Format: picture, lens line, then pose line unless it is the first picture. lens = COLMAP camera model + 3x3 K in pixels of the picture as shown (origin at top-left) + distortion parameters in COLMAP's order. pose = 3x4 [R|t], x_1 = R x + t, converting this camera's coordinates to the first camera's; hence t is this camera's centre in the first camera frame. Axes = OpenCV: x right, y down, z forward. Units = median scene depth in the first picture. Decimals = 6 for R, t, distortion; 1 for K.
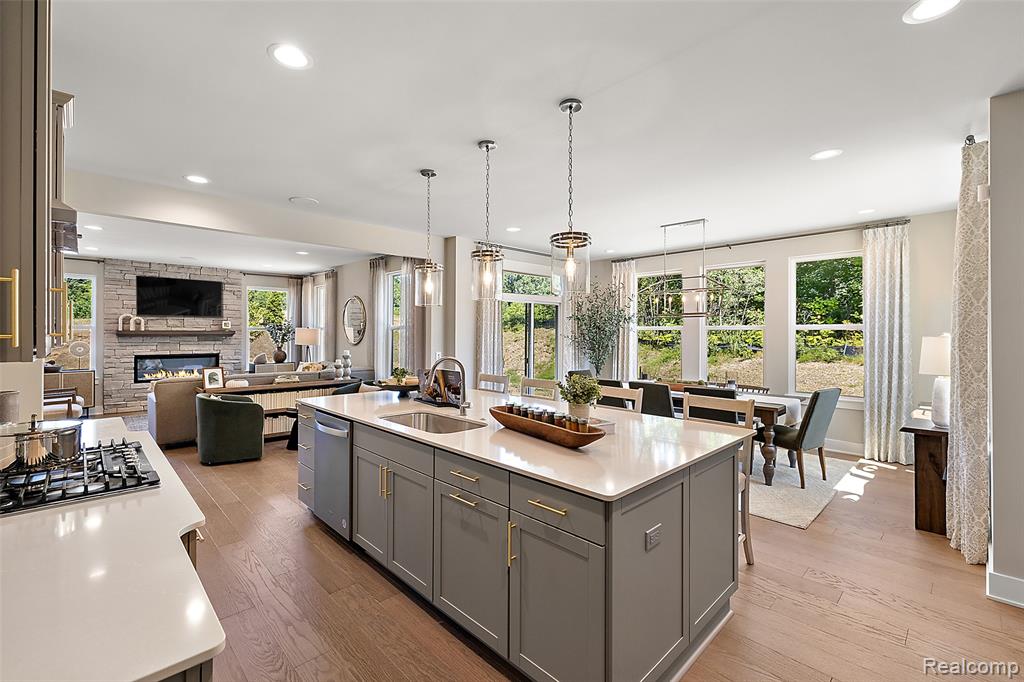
lens RADIAL K [[440.2, 0, 515.4], [0, 440.2, 333.7], [0, 0, 1]] dist [0.004031, -0.000452]
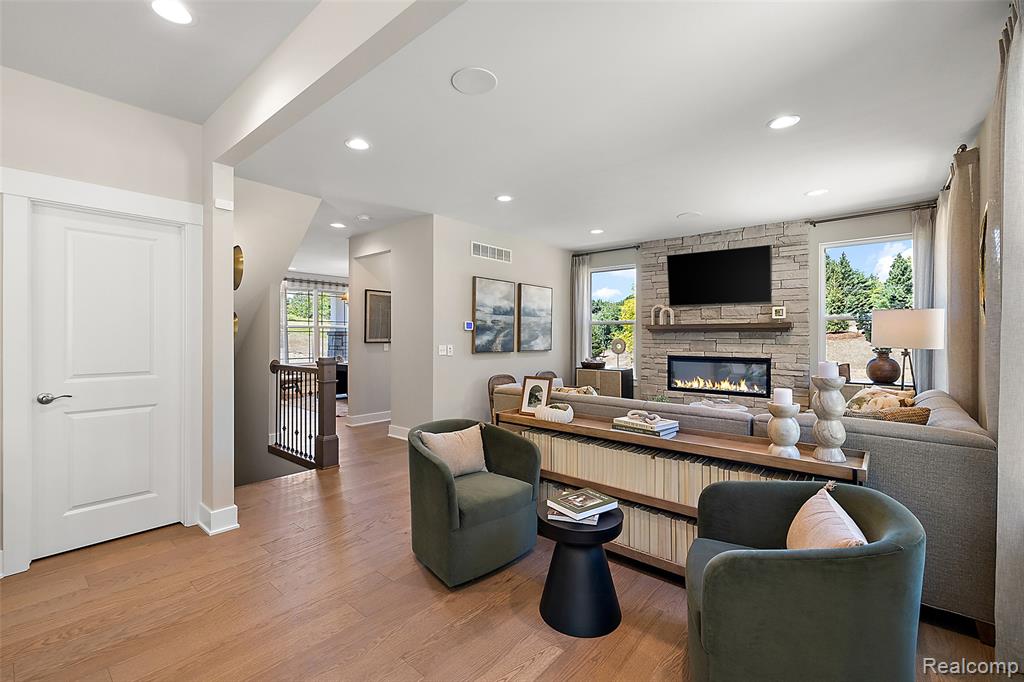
lens RADIAL K [[440.2, 0, 508.6], [0, 440.2, 340.2], [0, 0, 1]] dist [0.004031, -0.000452]
pose [[0.074418, 0.005088, -0.997214, -0.073538], [-0.000509, 0.999987, 0.005064, 0.016295], [0.997227, 0.000131, 0.074419, 0.618170]]
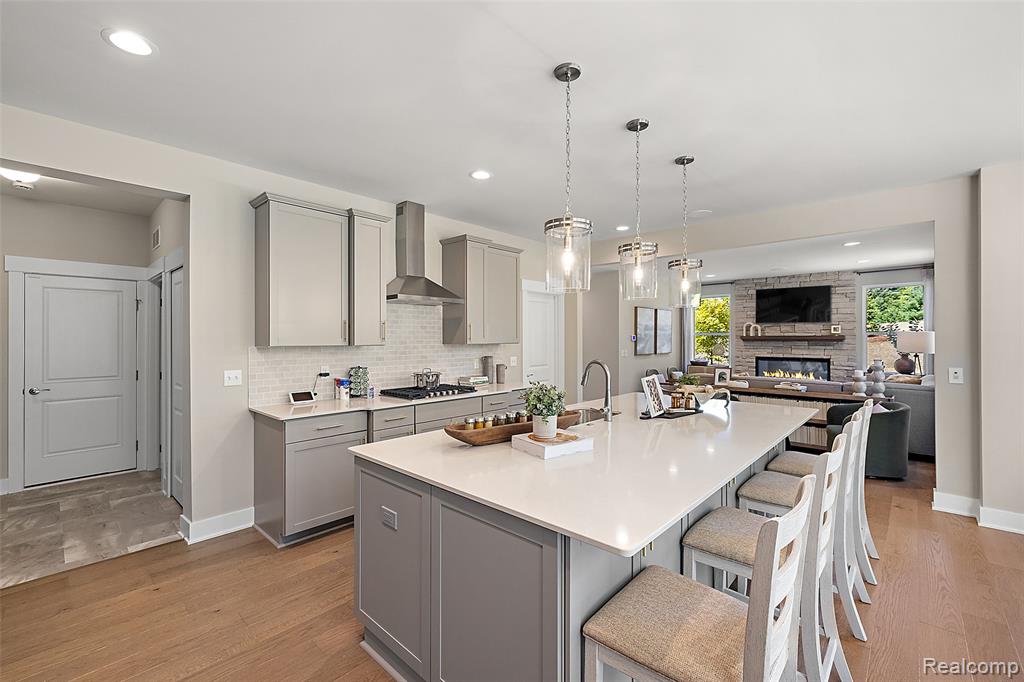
lens RADIAL K [[440.2, 0, 504.1], [0, 440.2, 337.7], [0, 0, 1]] dist [0.004031, -0.000452]
pose [[0.030500, -0.002295, -0.999532, 0.304713], [-0.000360, 0.999997, -0.002307, 0.000546], [0.999535, 0.000431, 0.030499, 0.264395]]
